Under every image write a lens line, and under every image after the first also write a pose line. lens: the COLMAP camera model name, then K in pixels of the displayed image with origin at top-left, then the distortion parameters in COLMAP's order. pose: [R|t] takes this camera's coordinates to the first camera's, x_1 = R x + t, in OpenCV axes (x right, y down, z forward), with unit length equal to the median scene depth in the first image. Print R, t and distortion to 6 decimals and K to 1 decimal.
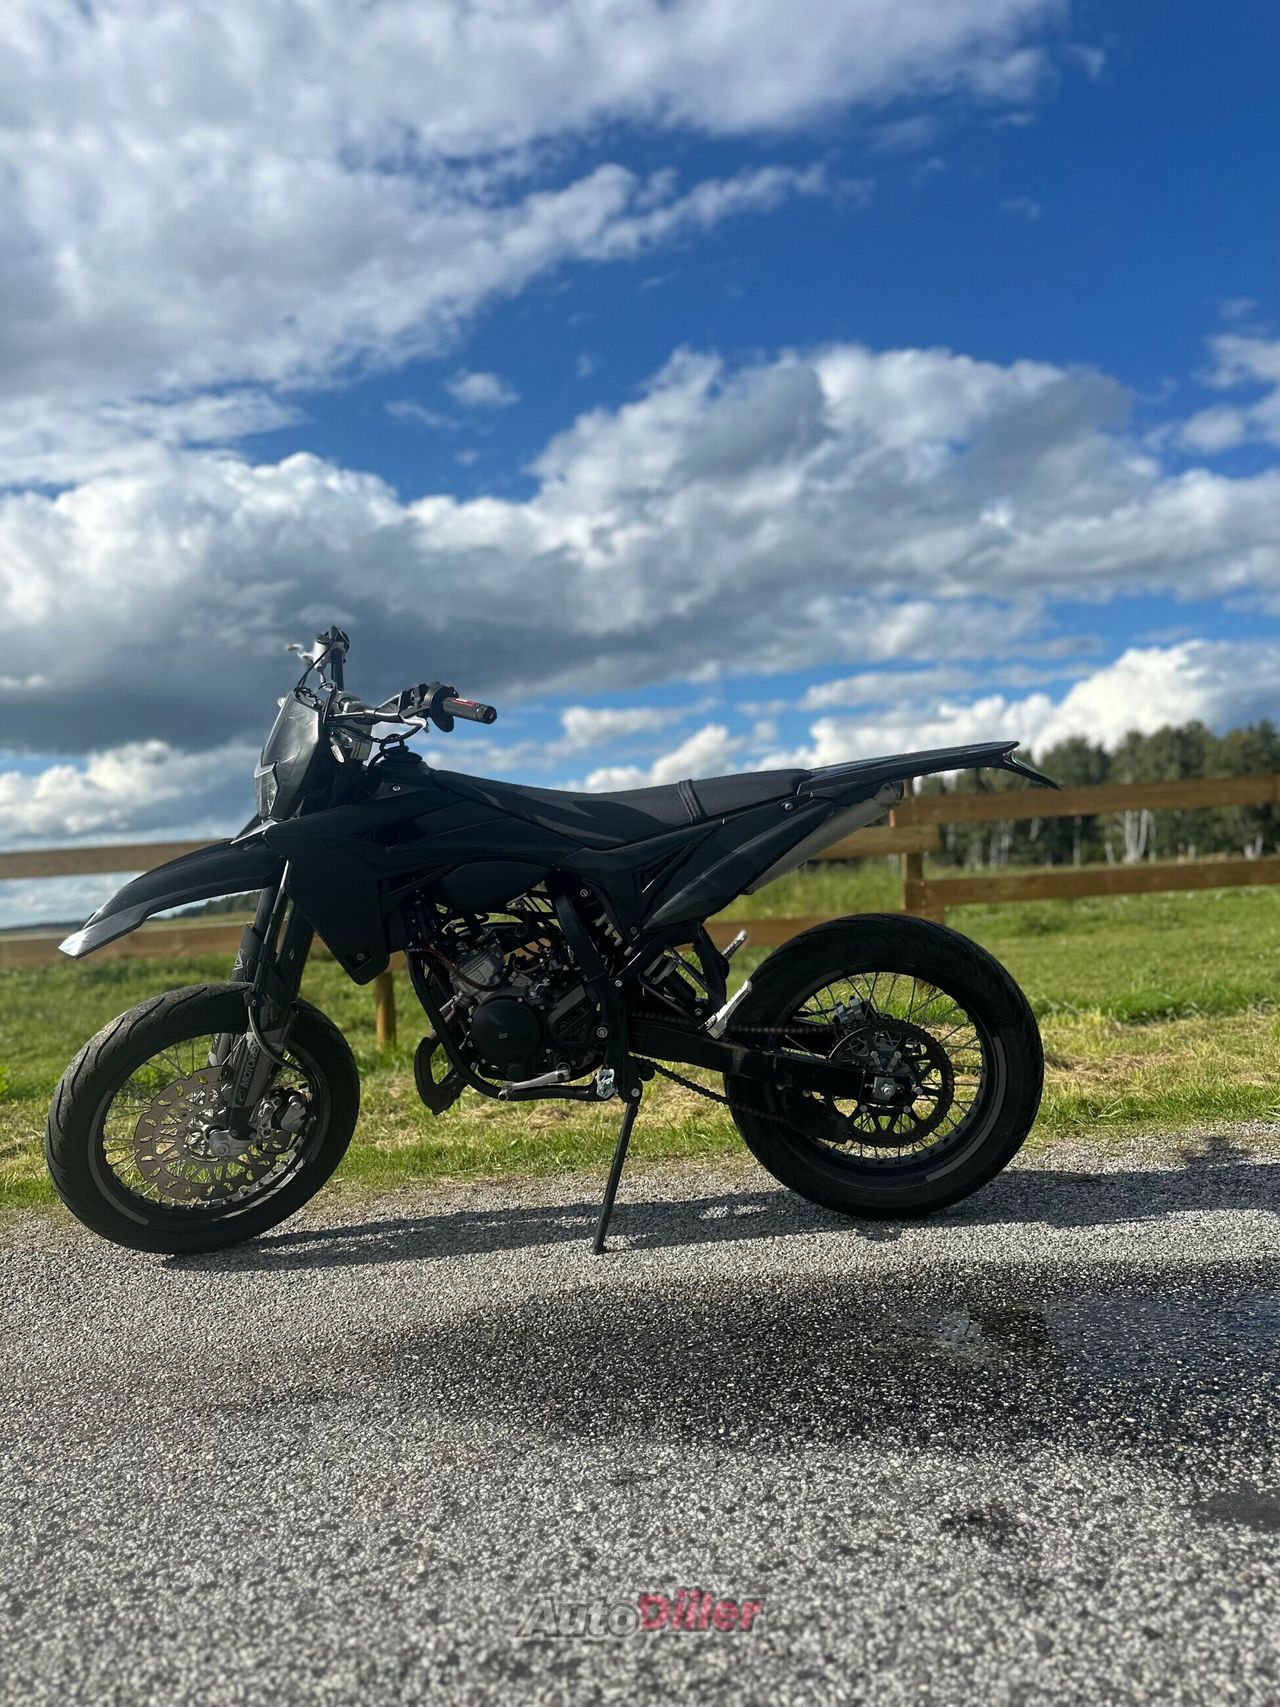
lens RADIAL K [[1177.0, 0, 629.8], [0, 1177.0, 843.6], [0, 0, 1]] dist [0.017100, -0.010124]
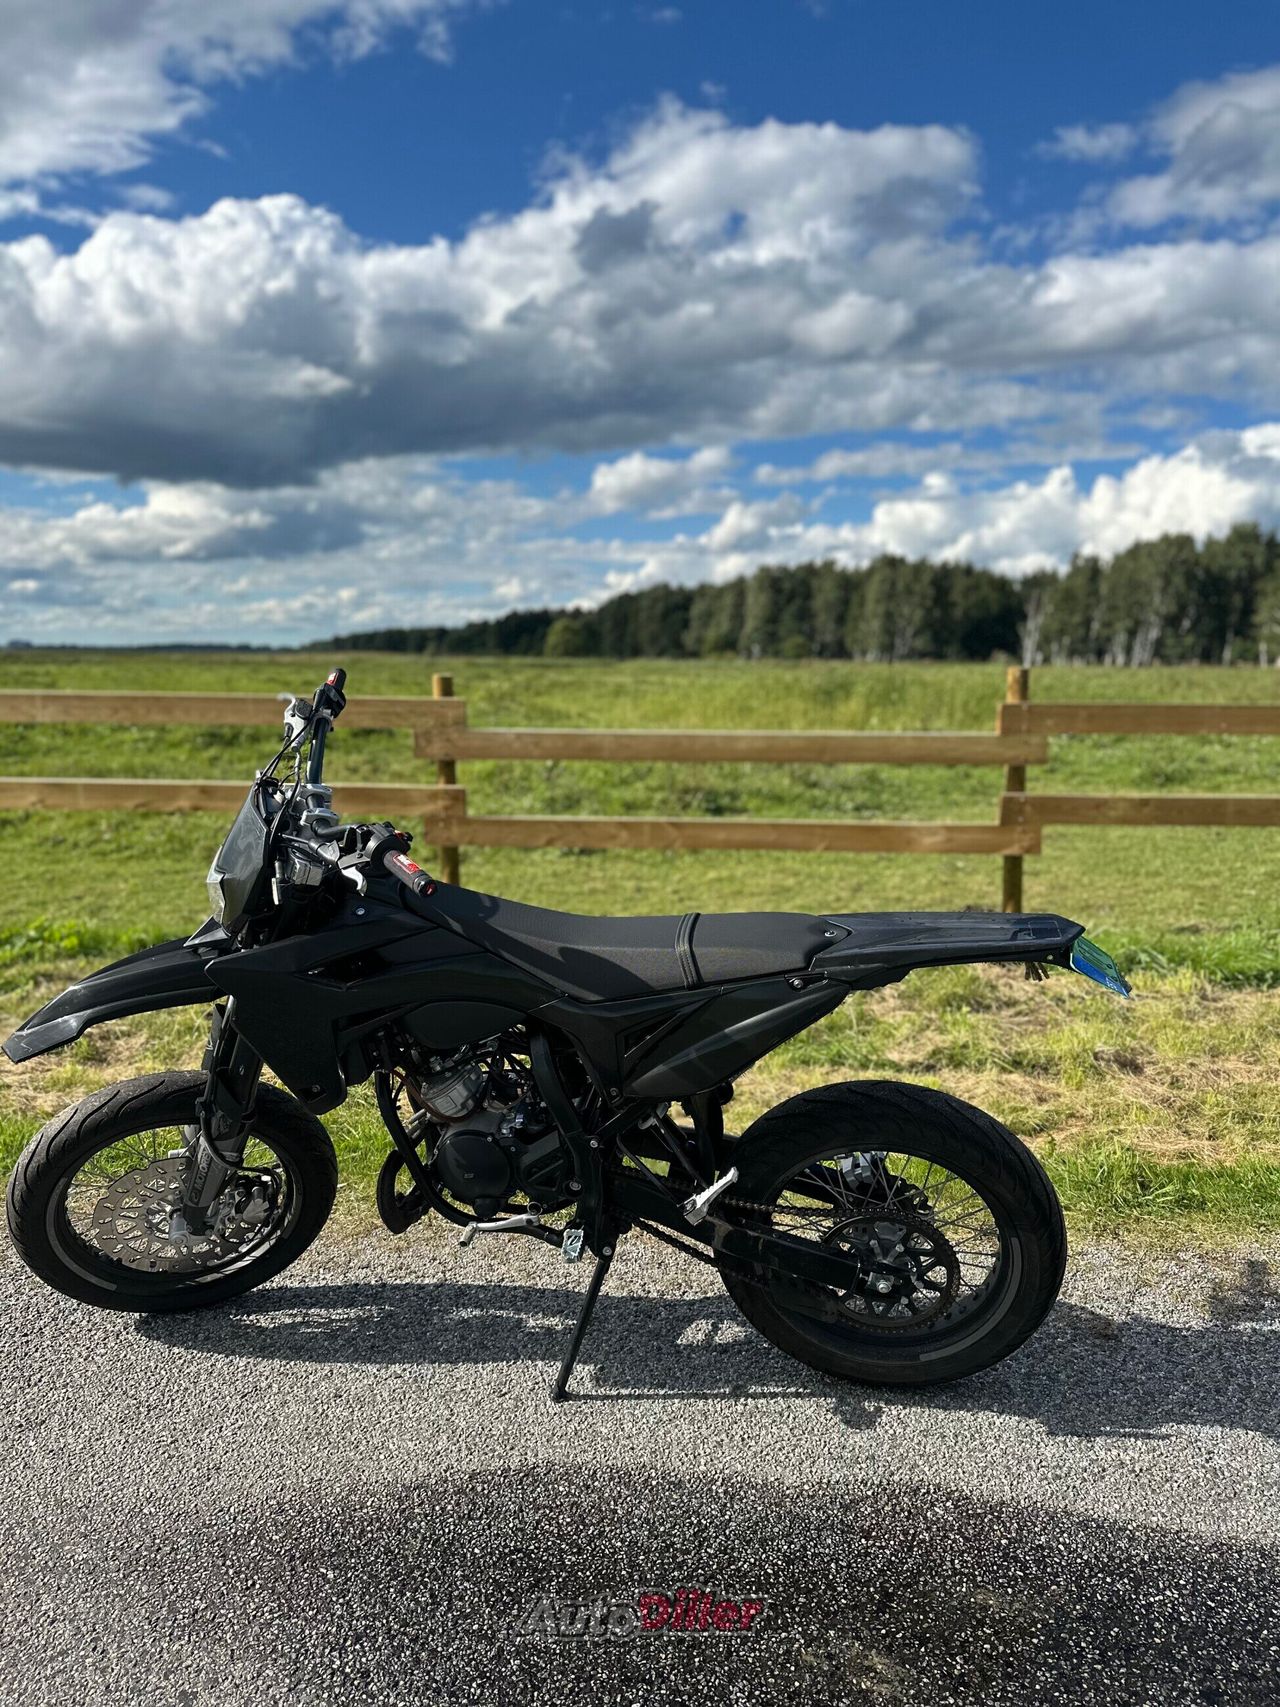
lens RADIAL K [[1177.0, 0, 649.6], [0, 1177.0, 861.8], [0, 0, 1]] dist [0.017100, -0.010124]
pose [[0.993833, 0.084185, -0.072169, 0.076845], [-0.066700, 0.973798, 0.217414, -0.280686], [0.088581, -0.211259, 0.973408, 0.167862]]
